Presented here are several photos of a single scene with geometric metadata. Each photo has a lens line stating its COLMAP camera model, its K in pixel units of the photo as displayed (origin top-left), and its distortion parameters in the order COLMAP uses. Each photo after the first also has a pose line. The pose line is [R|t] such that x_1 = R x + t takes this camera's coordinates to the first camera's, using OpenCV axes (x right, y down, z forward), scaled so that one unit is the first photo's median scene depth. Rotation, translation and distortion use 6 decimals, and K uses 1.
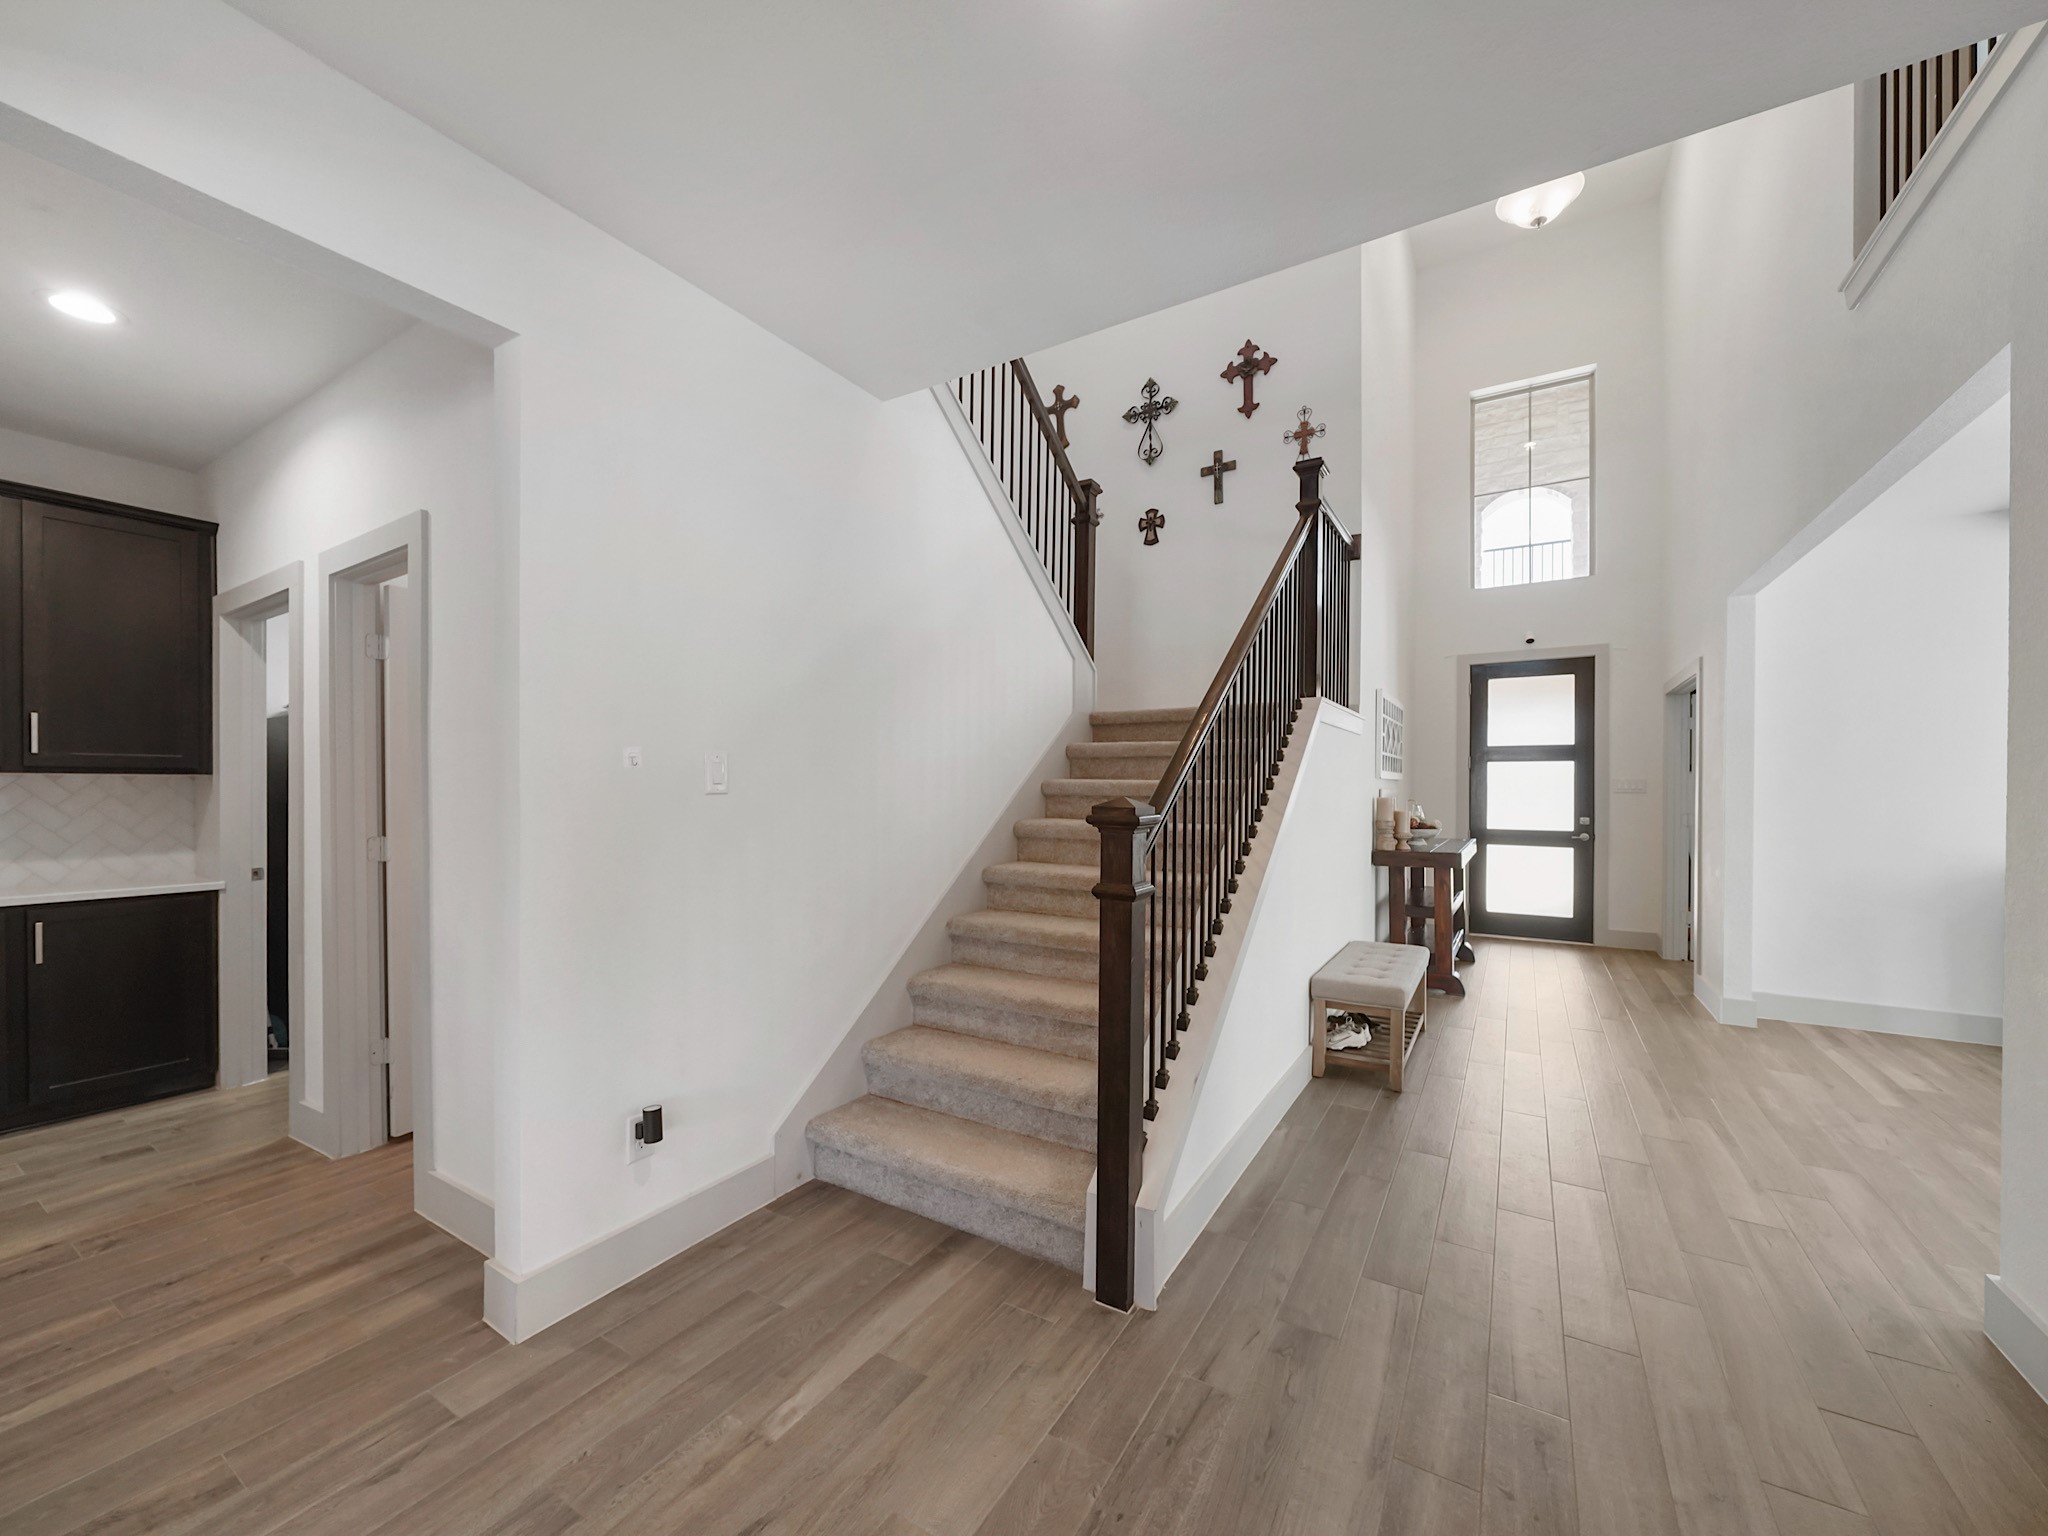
lens RADIAL K [[814.5, 0, 1009.3], [0, 814.5, 784.2], [0, 0, 1]] dist [0.000172, -0.000525]
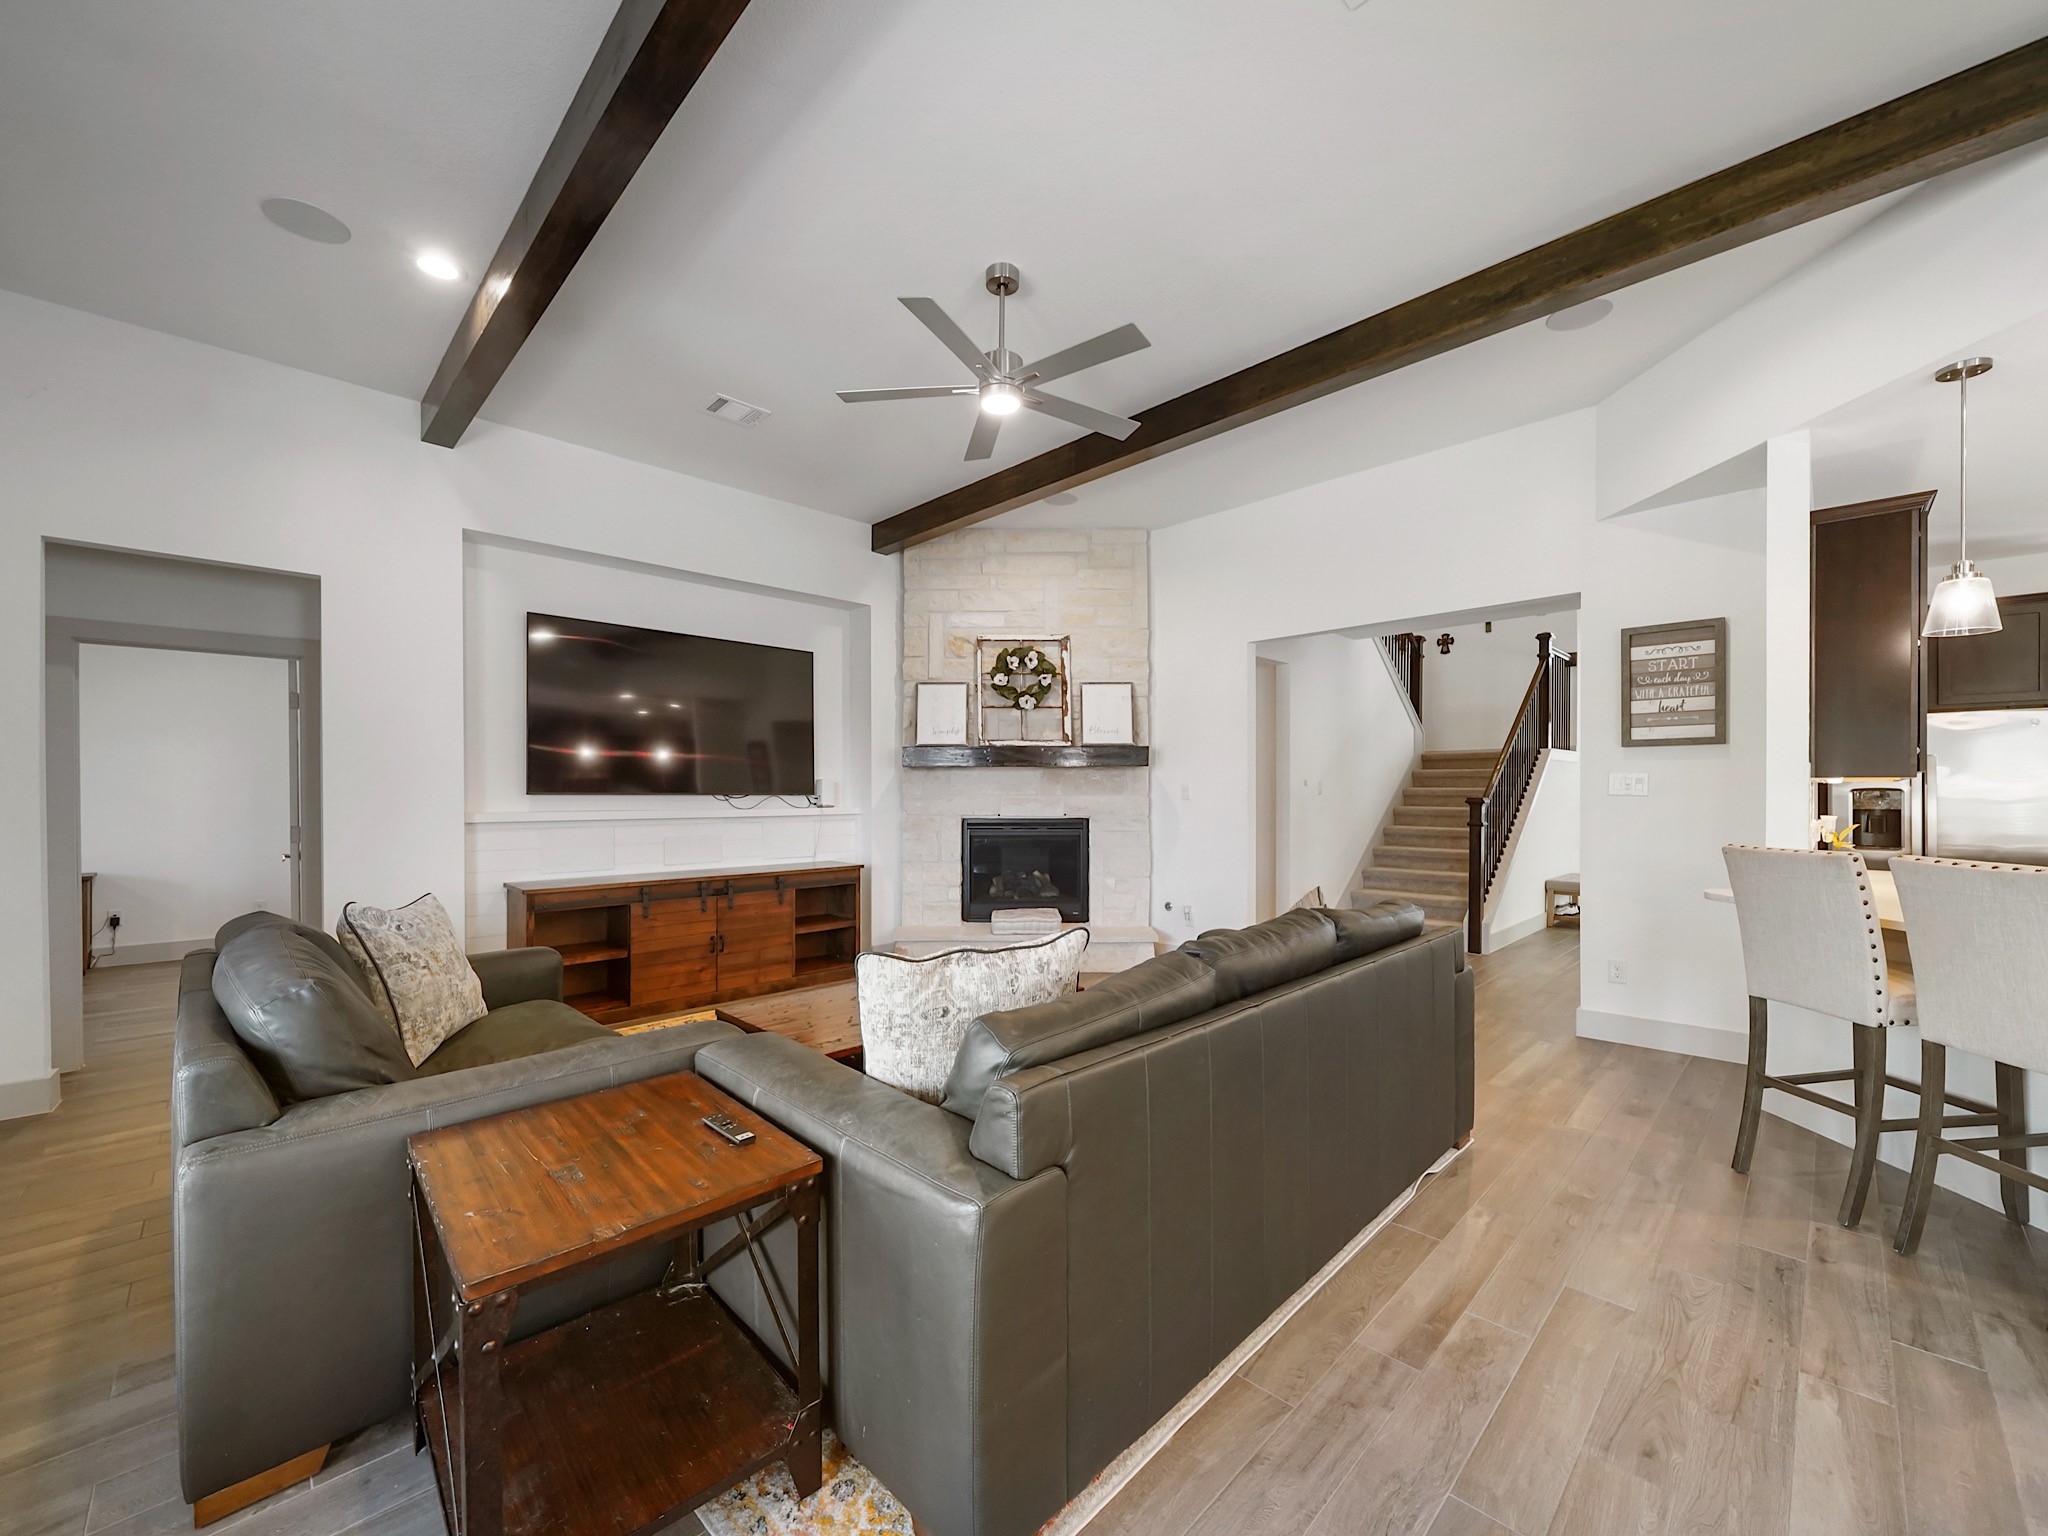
lens RADIAL K [[814.5, 0, 1018.0], [0, 814.5, 794.3], [0, 0, 1]] dist [0.000172, -0.000525]
pose [[0.973934, -0.006157, -0.226750, -0.476892], [0.007500, 0.999959, 0.005062, -0.007876], [0.226709, -0.006631, 0.973940, -1.348547]]
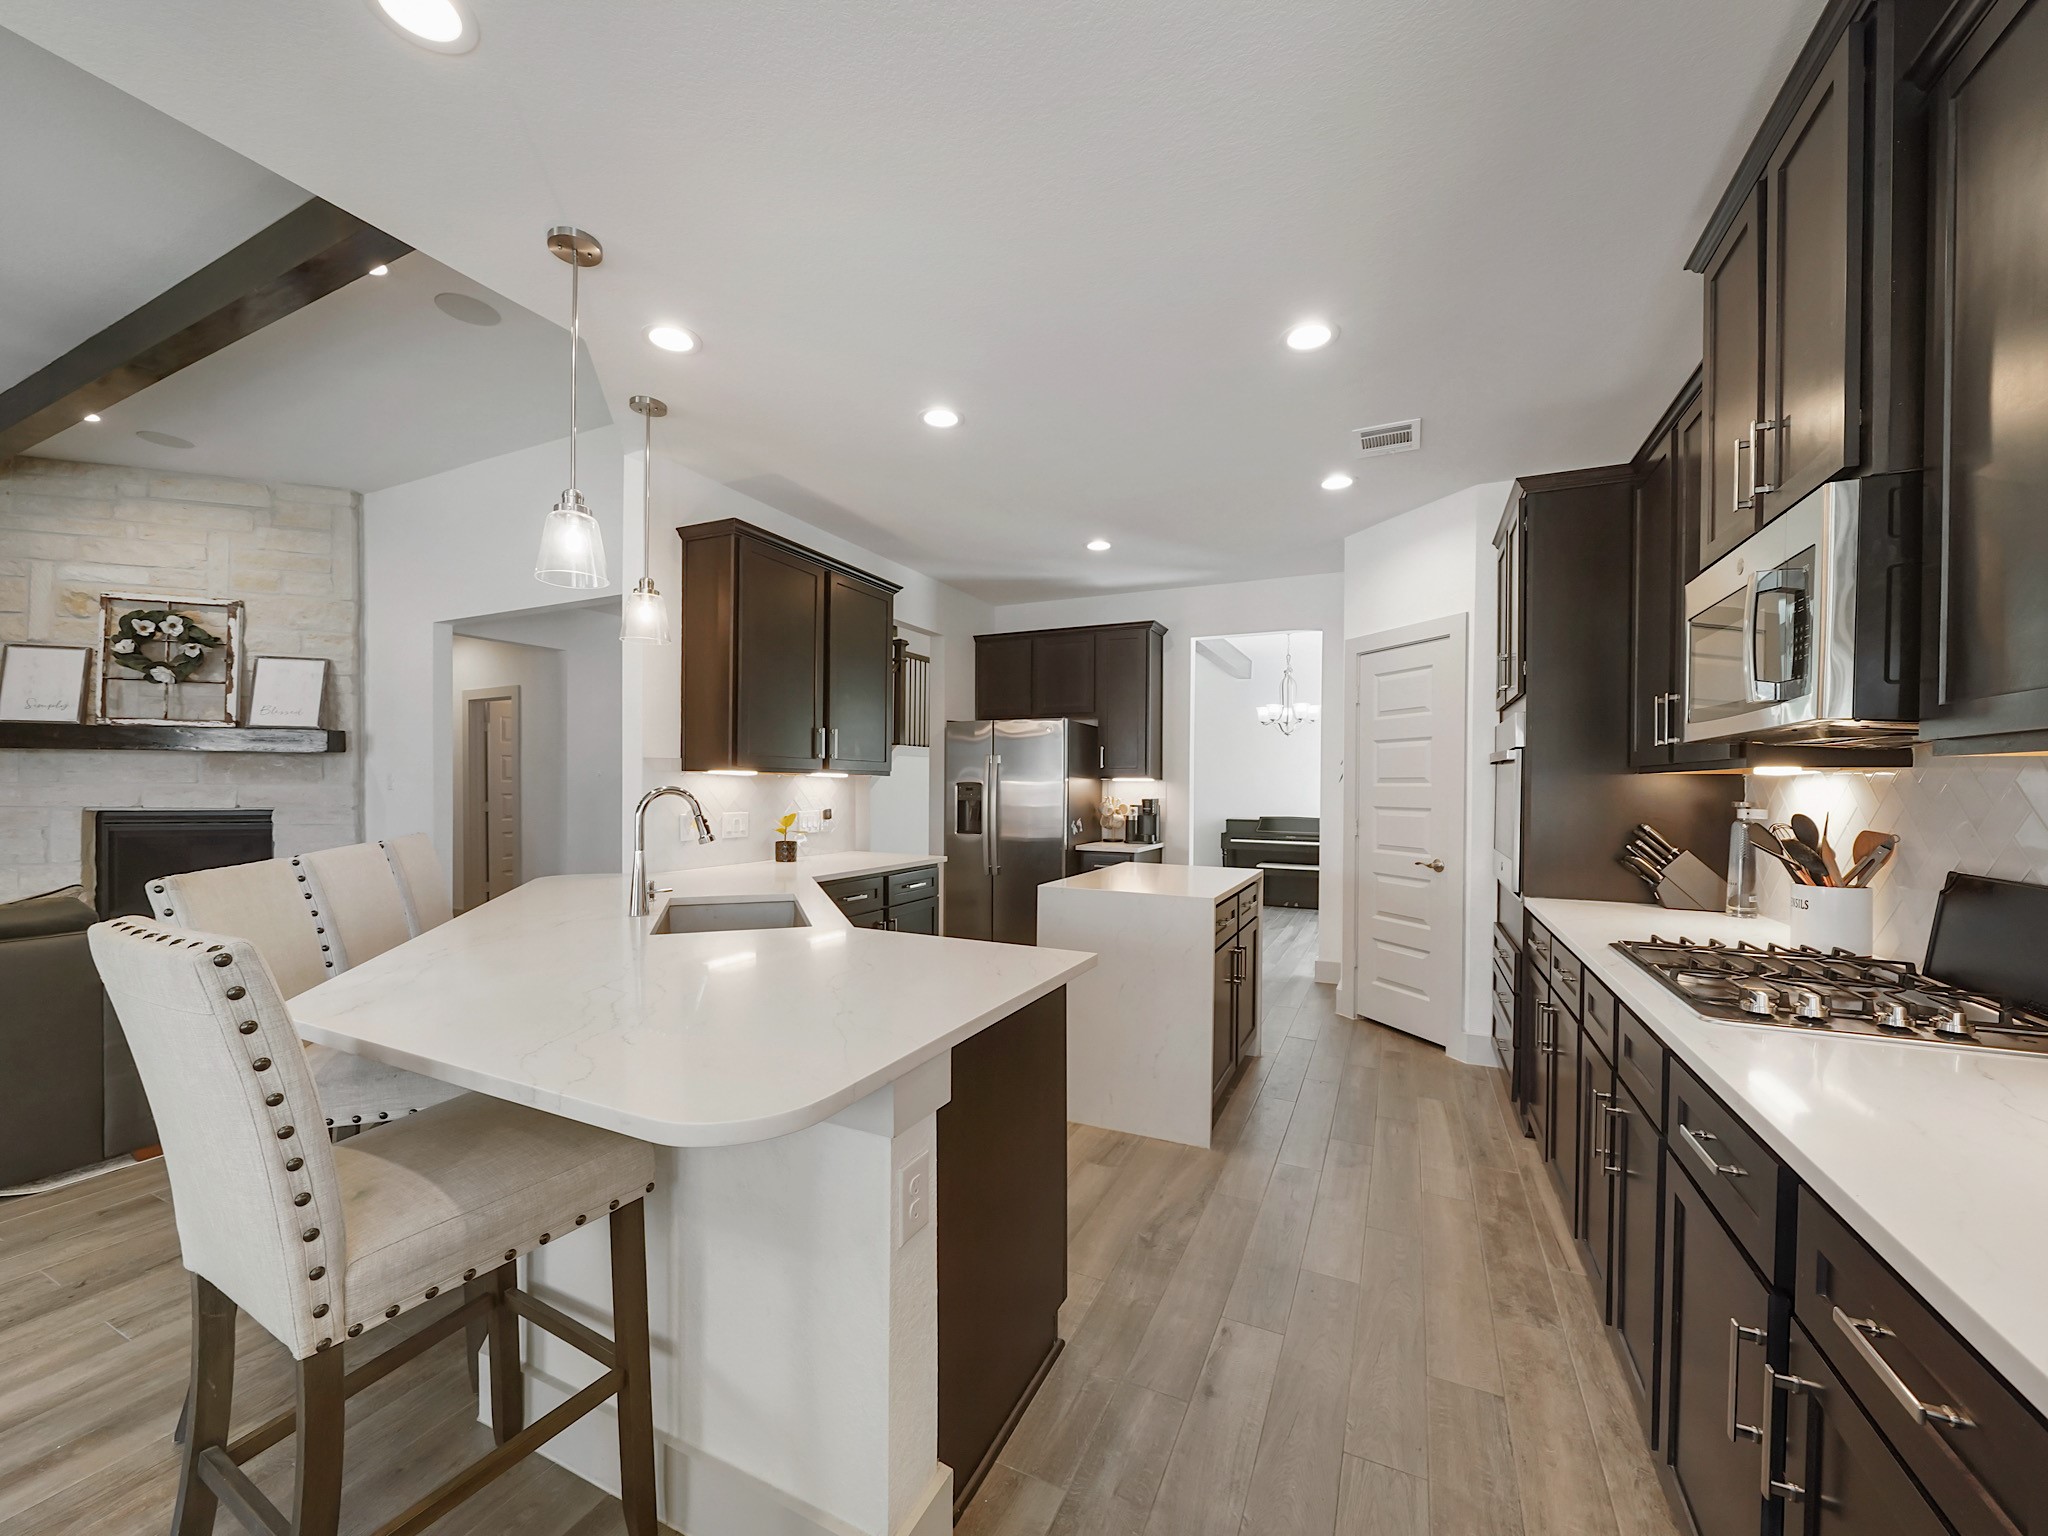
lens RADIAL K [[814.5, 0, 1021.9], [0, 814.5, 787.2], [0, 0, 1]] dist [0.000172, -0.000525]
pose [[0.994311, 0.001011, 0.106512, 0.465731], [-0.001526, 0.999988, 0.004752, -0.000508], [-0.106506, -0.004887, 0.994300, -1.298213]]
